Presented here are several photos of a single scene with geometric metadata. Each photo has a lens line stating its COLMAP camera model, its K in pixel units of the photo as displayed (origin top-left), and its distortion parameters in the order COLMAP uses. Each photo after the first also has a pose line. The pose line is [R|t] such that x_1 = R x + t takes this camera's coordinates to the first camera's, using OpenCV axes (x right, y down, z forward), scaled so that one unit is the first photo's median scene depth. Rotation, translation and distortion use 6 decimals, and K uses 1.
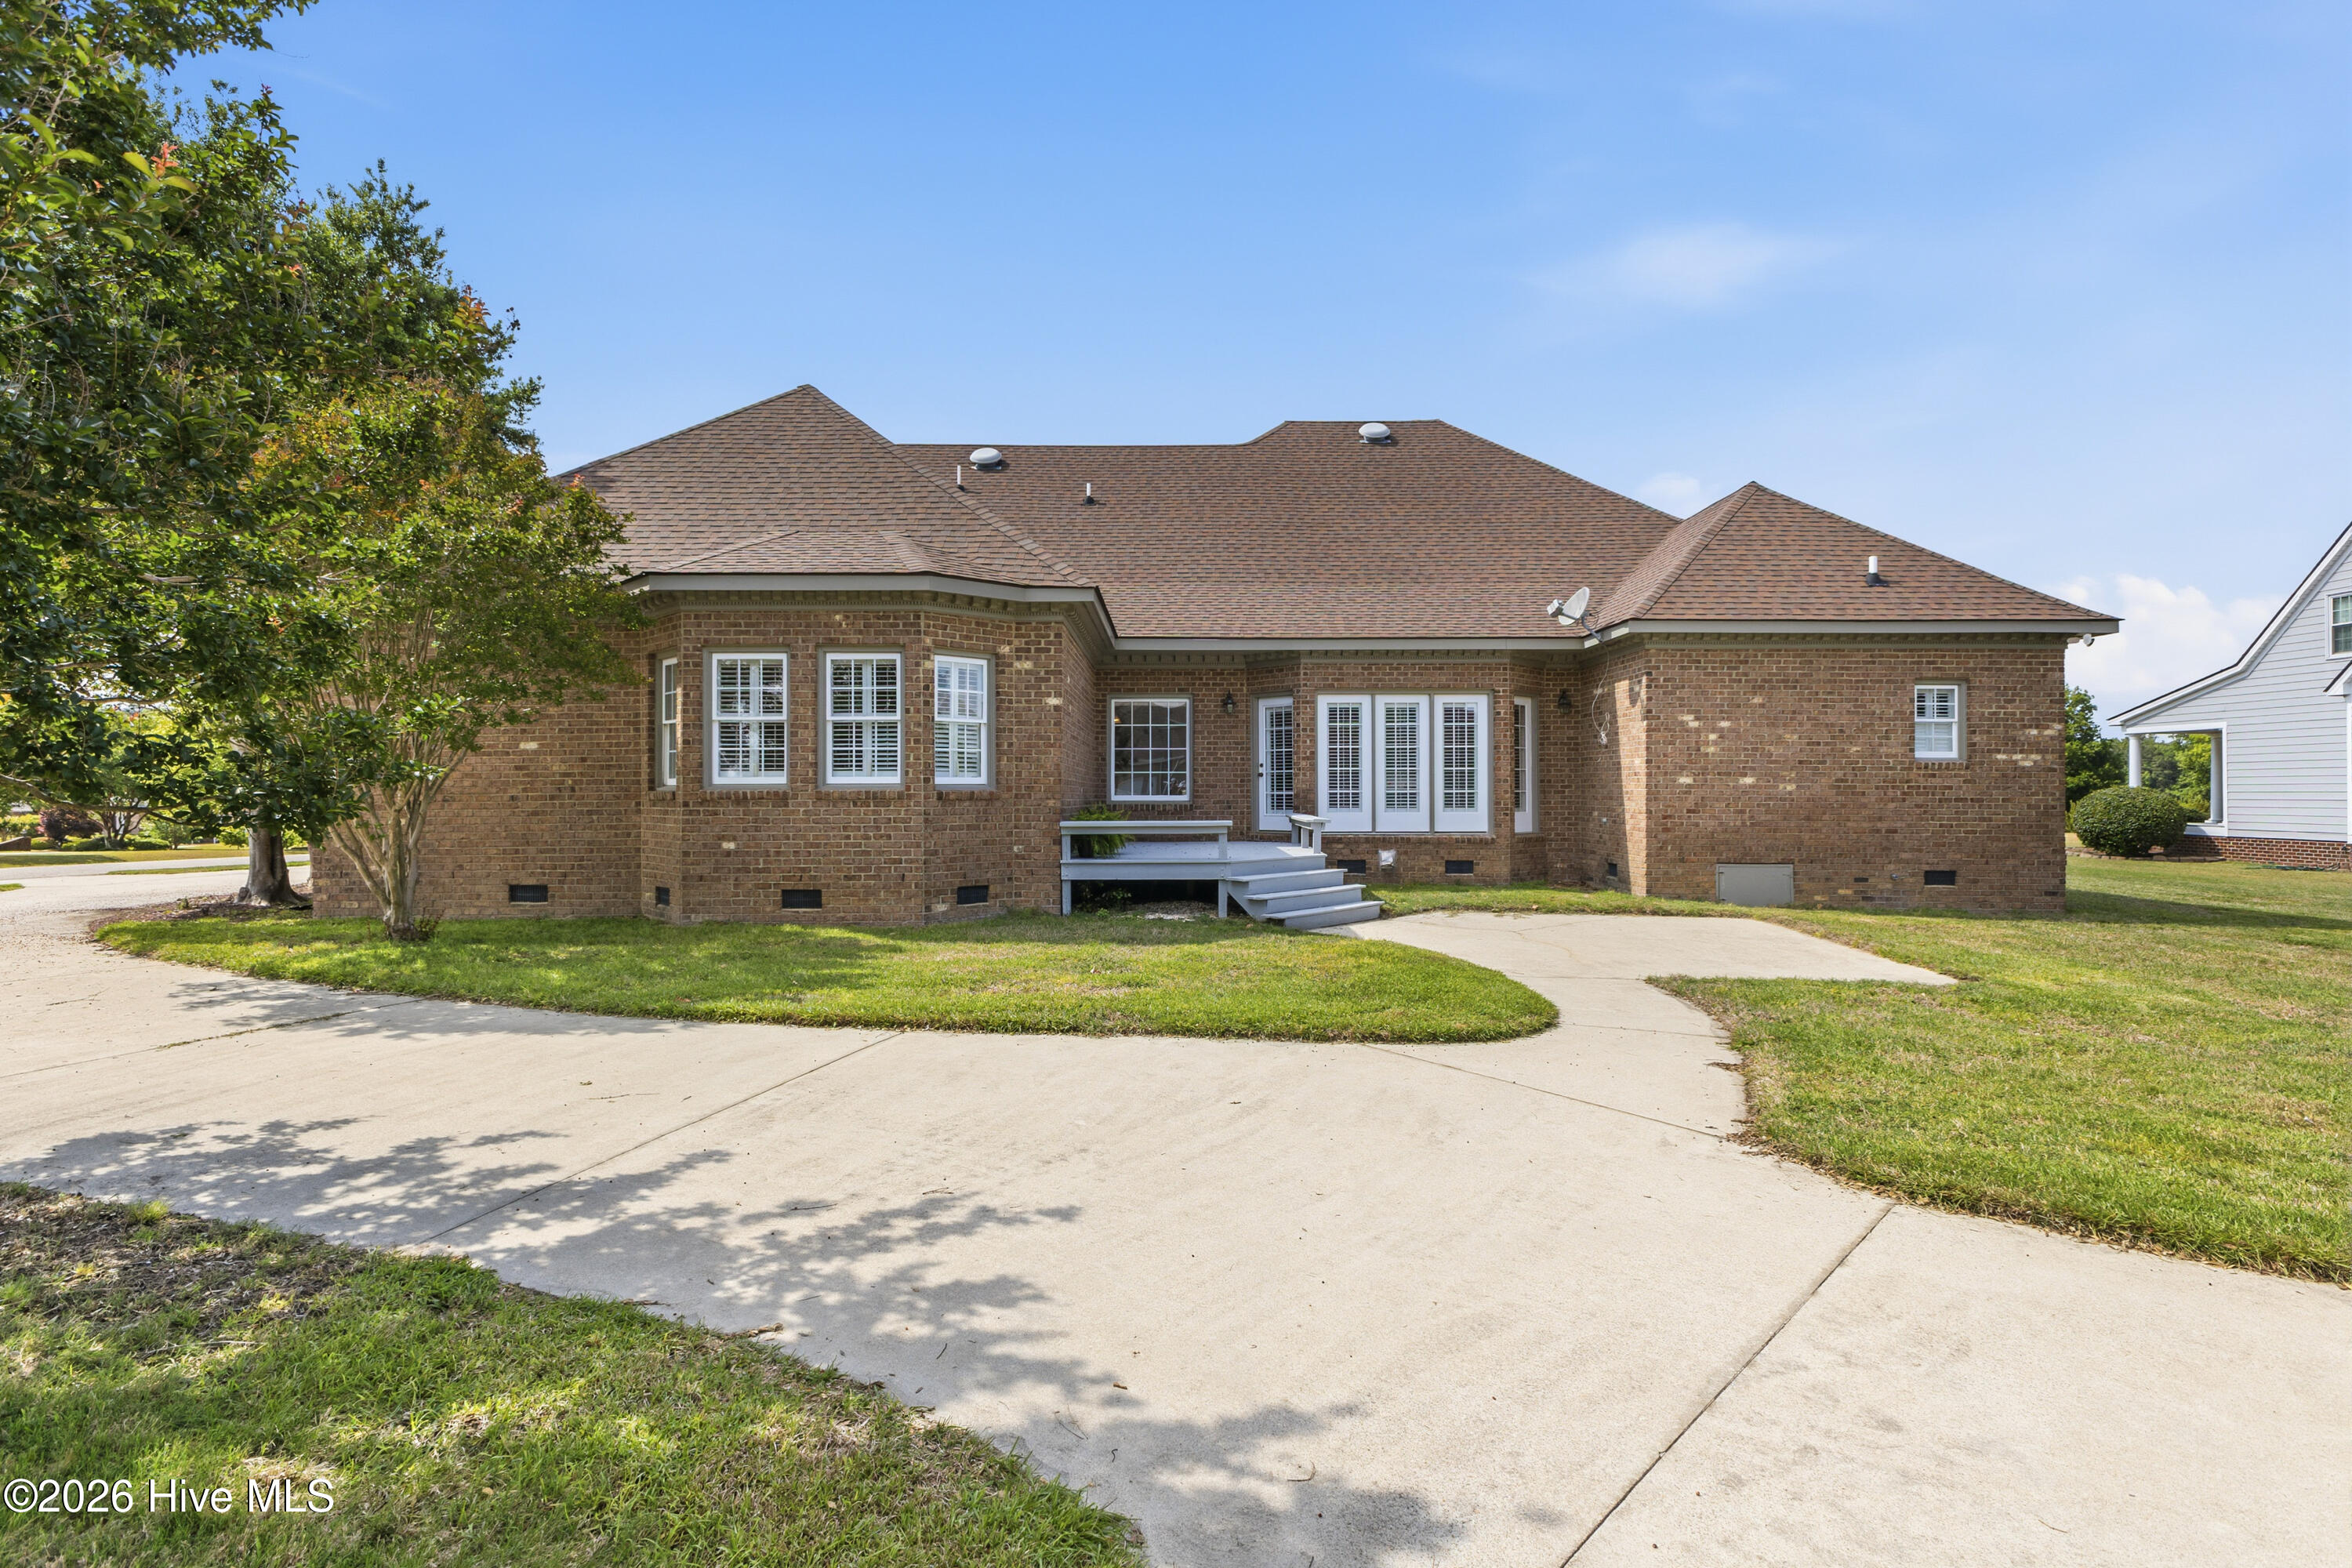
lens RADIAL K [[1161.9, 0, 1171.4], [0, 1161.9, 785.3], [0, 0, 1]] dist [0.006264, 0.000552]
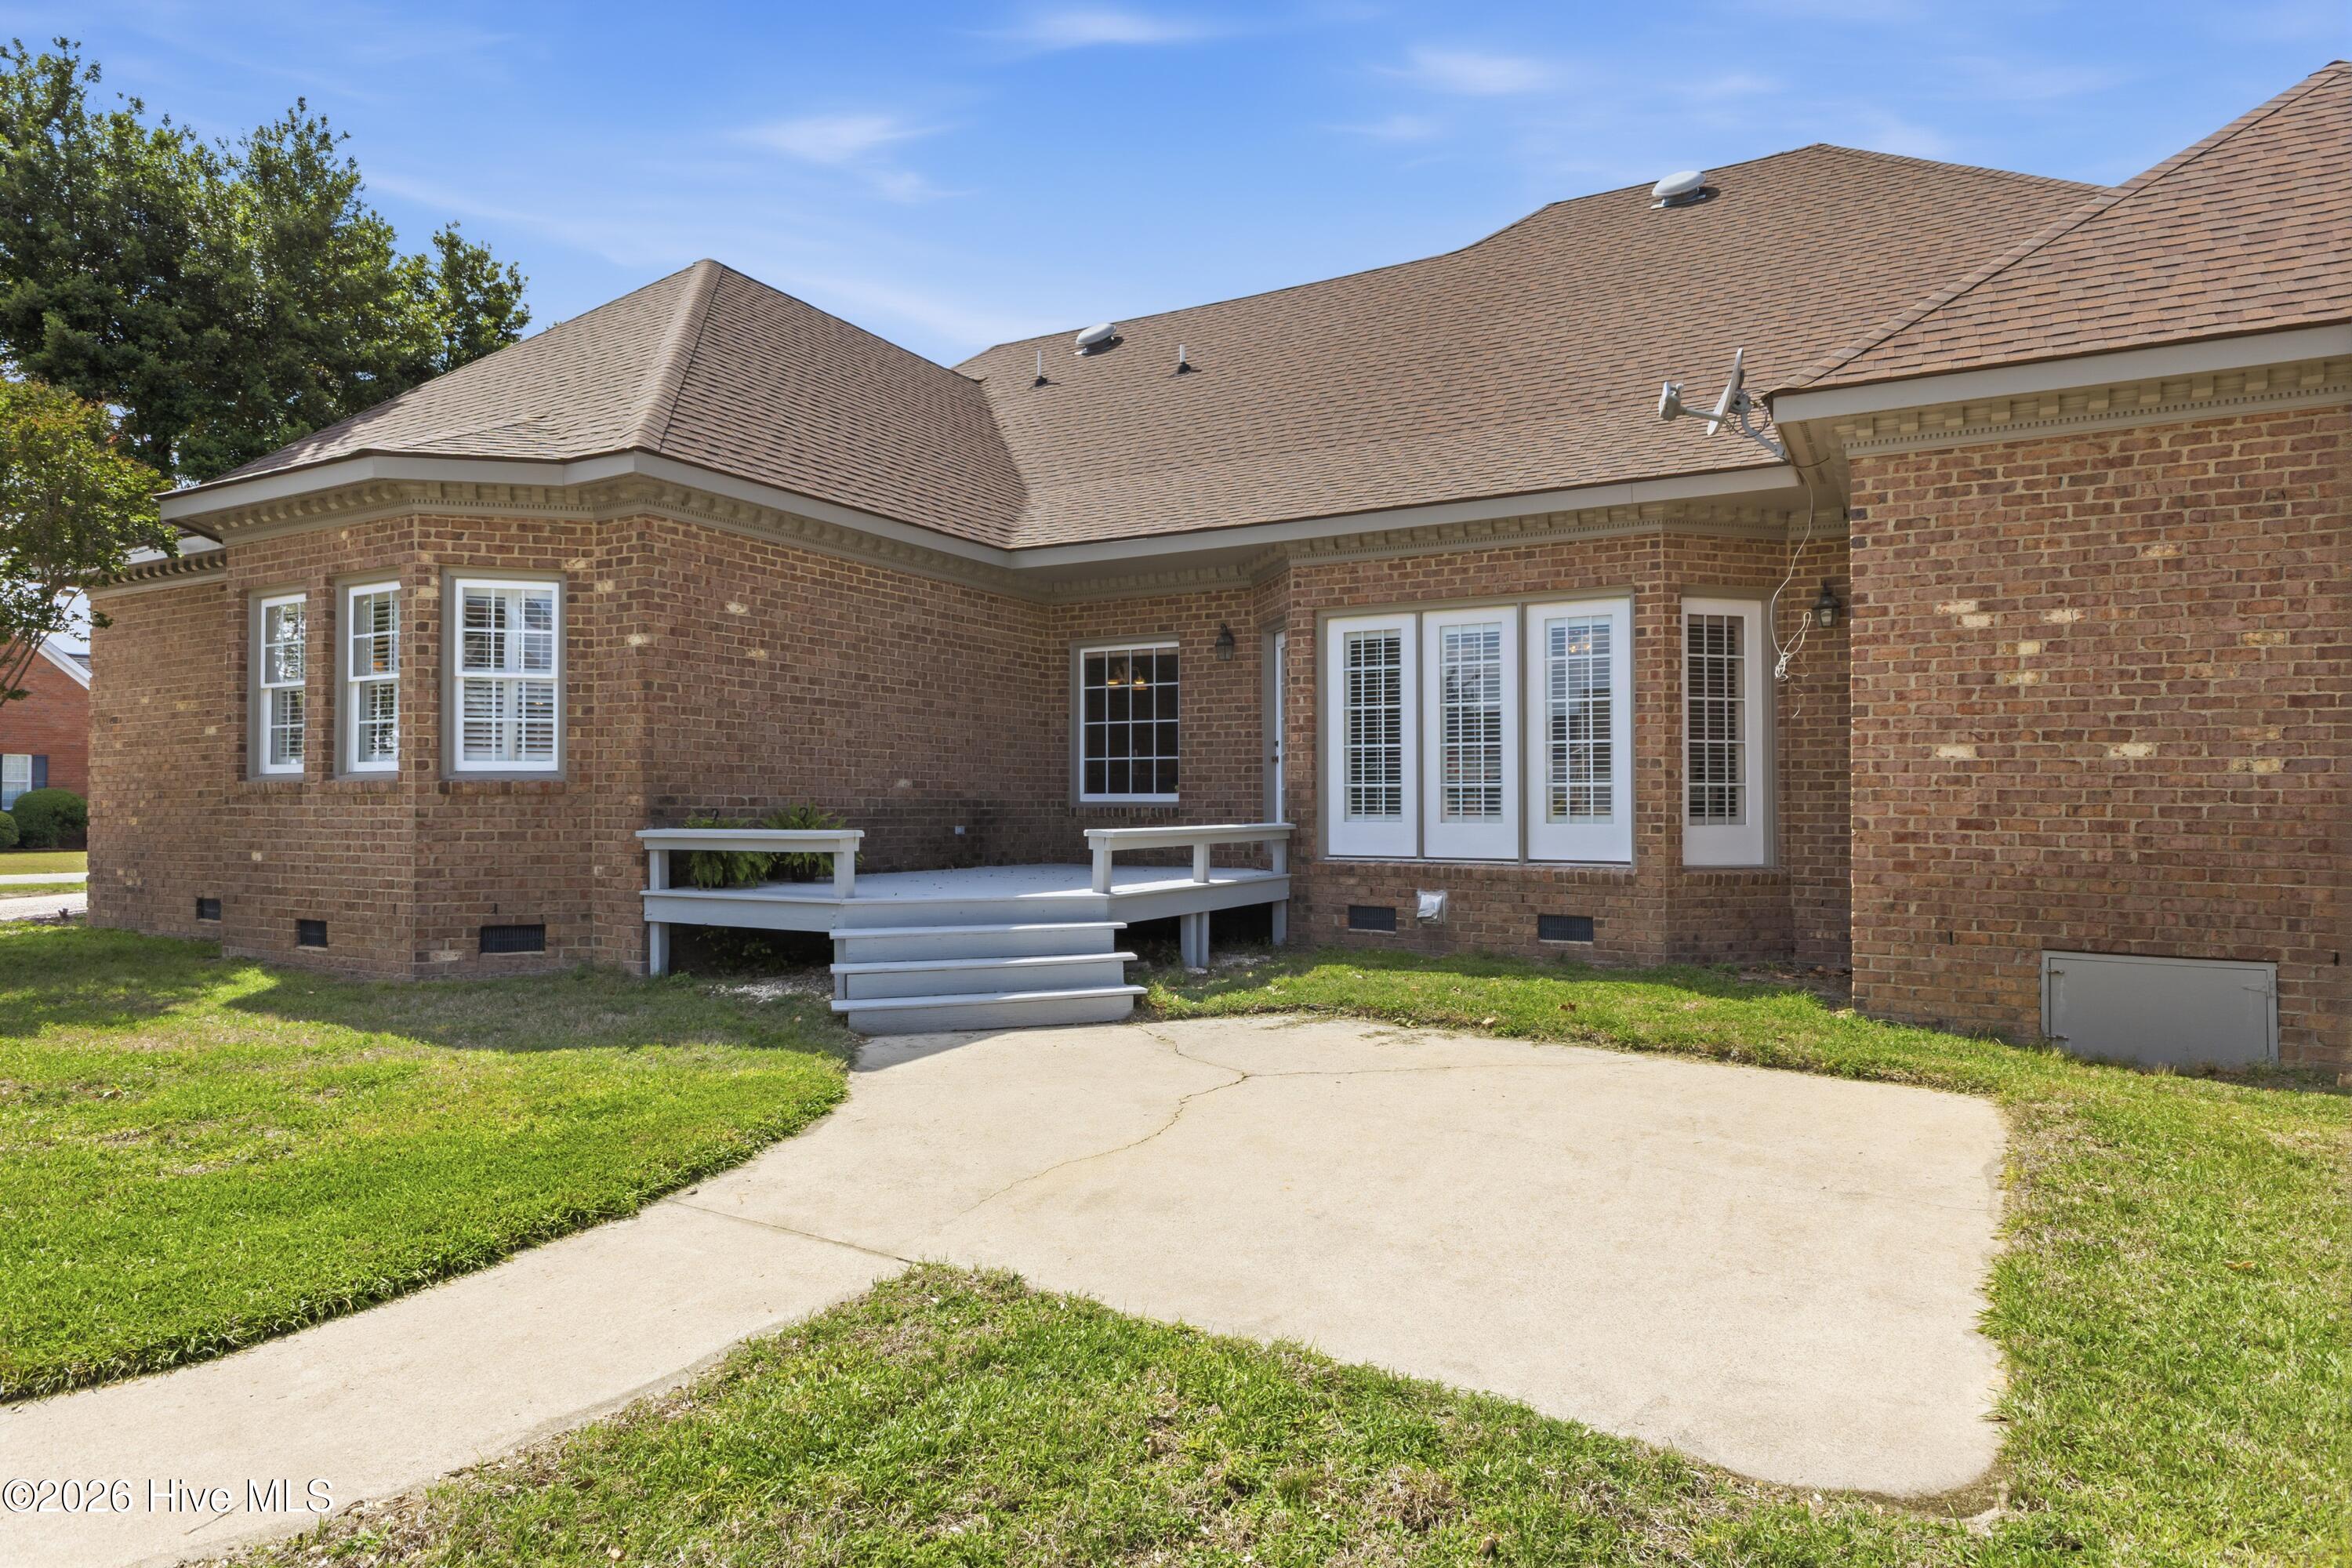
lens RADIAL K [[1330.9, 0, 1177.4], [0, 1330.9, 790.2], [0, 0, 1]] dist [0.004146, -0.001500]
pose [[0.872031, -0.003037, -0.489440, 0.432126], [0.001577, 0.999993, -0.003394, 0.010738], [0.489447, 0.002188, 0.872030, 0.430327]]
